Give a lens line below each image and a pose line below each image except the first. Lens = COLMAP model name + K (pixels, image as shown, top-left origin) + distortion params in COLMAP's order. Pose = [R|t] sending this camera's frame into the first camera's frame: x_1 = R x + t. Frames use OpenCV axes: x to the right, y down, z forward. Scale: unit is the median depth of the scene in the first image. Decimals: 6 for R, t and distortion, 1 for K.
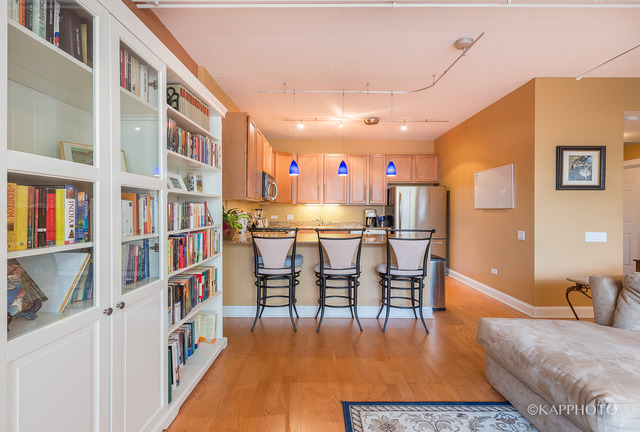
lens RADIAL K [[333.4, 0, 323.6], [0, 333.4, 210.4], [0, 0, 1]] dist [0.001146, -0.000797]
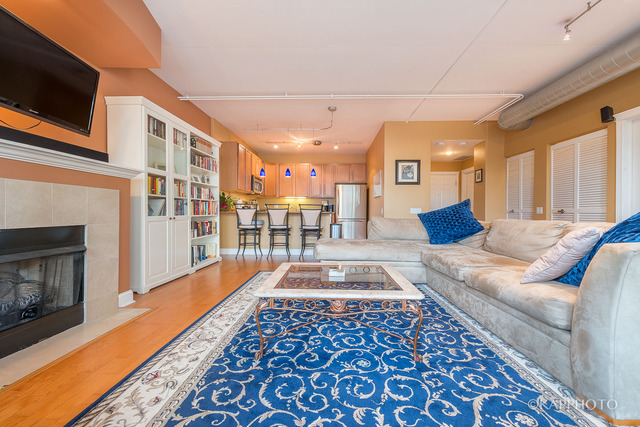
lens RADIAL K [[301.6, 0, 314.5], [0, 301.6, 217.3], [0, 0, 1]] dist [0.010147, -0.000960]
pose [[0.996761, 0.008419, -0.079979, 0.477714], [-0.006961, 0.999805, 0.018485, 0.121798], [0.080119, -0.017869, 0.996625, -0.886805]]
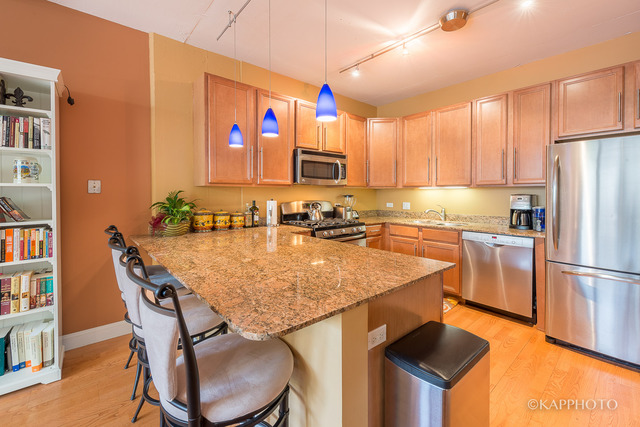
lens RADIAL K [[269.1, 0, 327.0], [0, 269.1, 196.2], [0, 0, 1]] dist [0.010173, -0.001923]
pose [[0.648189, 0.001819, -0.761477, 0.673896], [0.007201, 0.999938, 0.008519, -0.016896], [0.761445, -0.011005, 0.648136, 1.216430]]
